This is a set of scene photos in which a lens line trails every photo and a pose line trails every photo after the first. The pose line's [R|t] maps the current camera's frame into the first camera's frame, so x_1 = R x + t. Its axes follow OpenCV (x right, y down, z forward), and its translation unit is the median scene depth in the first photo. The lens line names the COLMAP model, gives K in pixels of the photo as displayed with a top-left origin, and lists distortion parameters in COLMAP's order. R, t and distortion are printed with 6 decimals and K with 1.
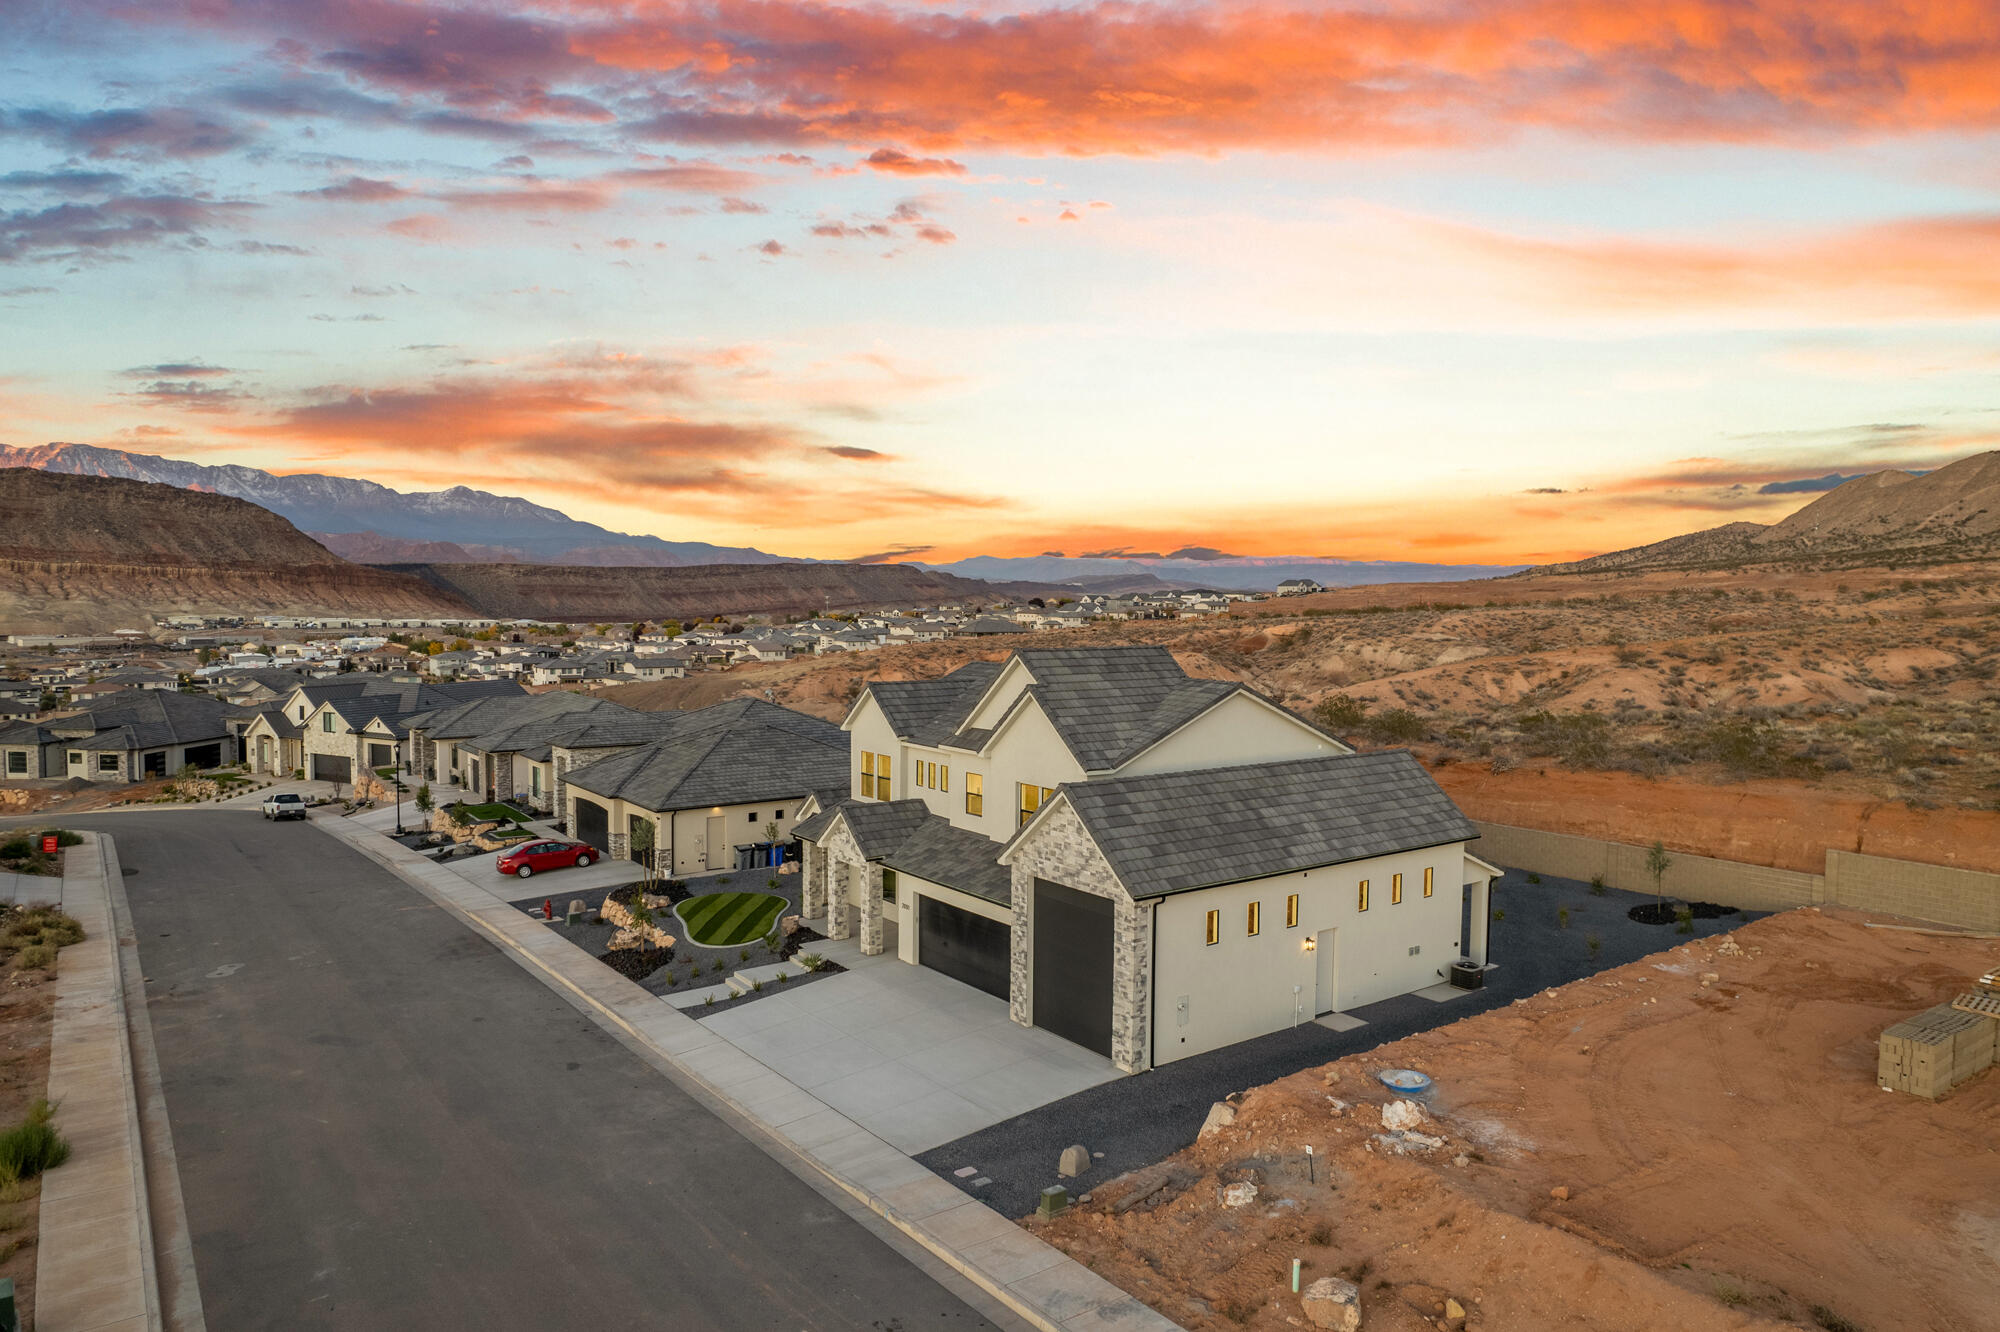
lens RADIAL K [[1284.9, 0, 1004.5], [0, 1284.9, 669.4], [0, 0, 1]] dist [-0.073339, 0.065911]
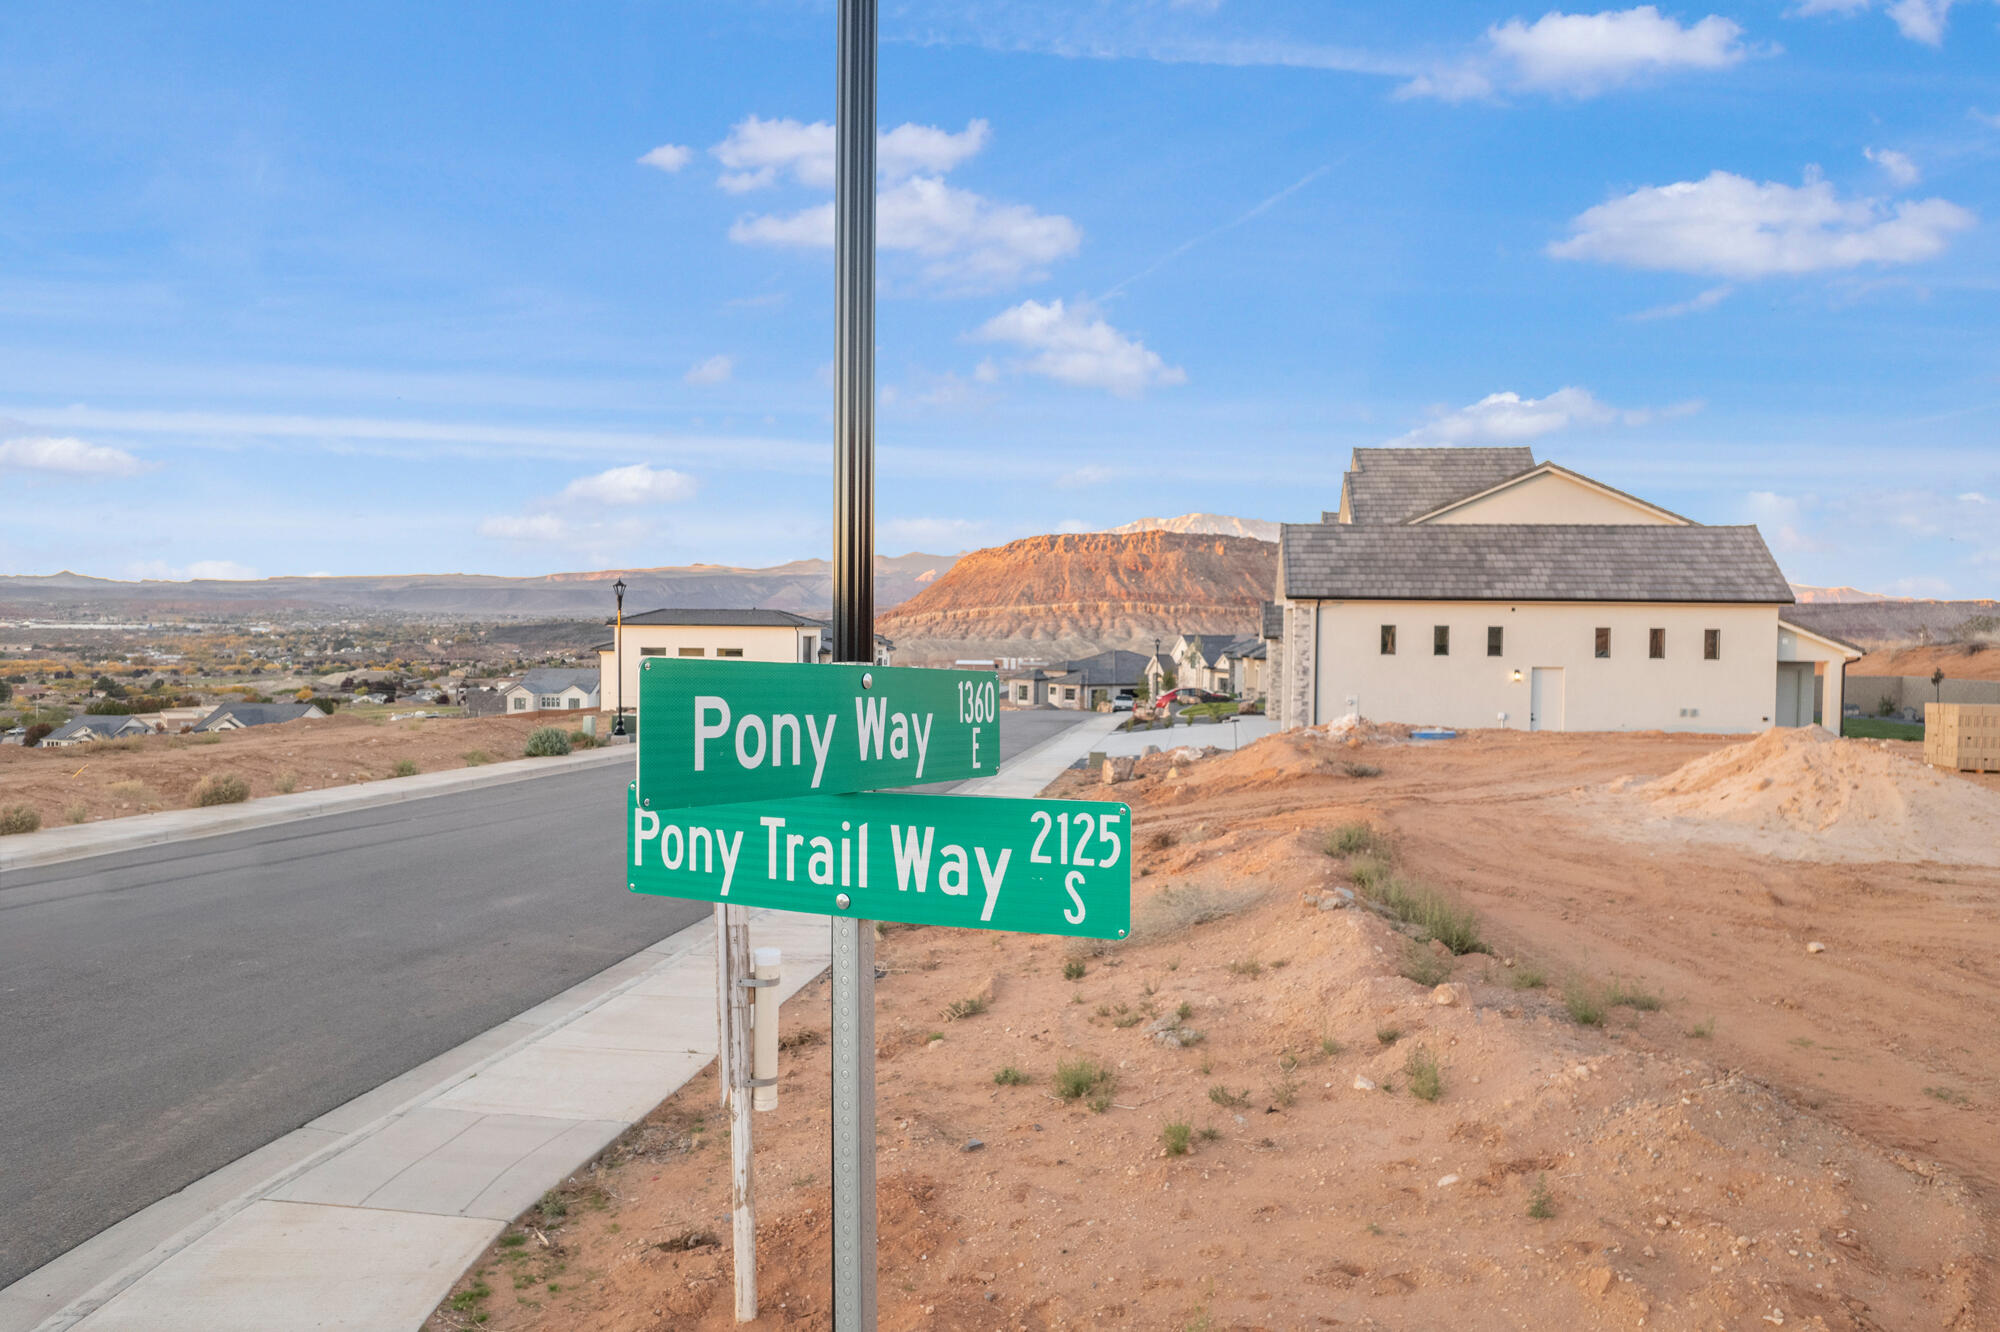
lens RADIAL K [[1282.7, 0, 1004.6], [0, 1282.7, 672.8], [0, 0, 1]] dist [-0.075446, 0.070621]
pose [[0.707133, 0.021413, -0.706756, 0.586396], [-0.044196, 0.998925, -0.013954, 0.210732], [0.705698, 0.041103, 0.707319, -0.046099]]
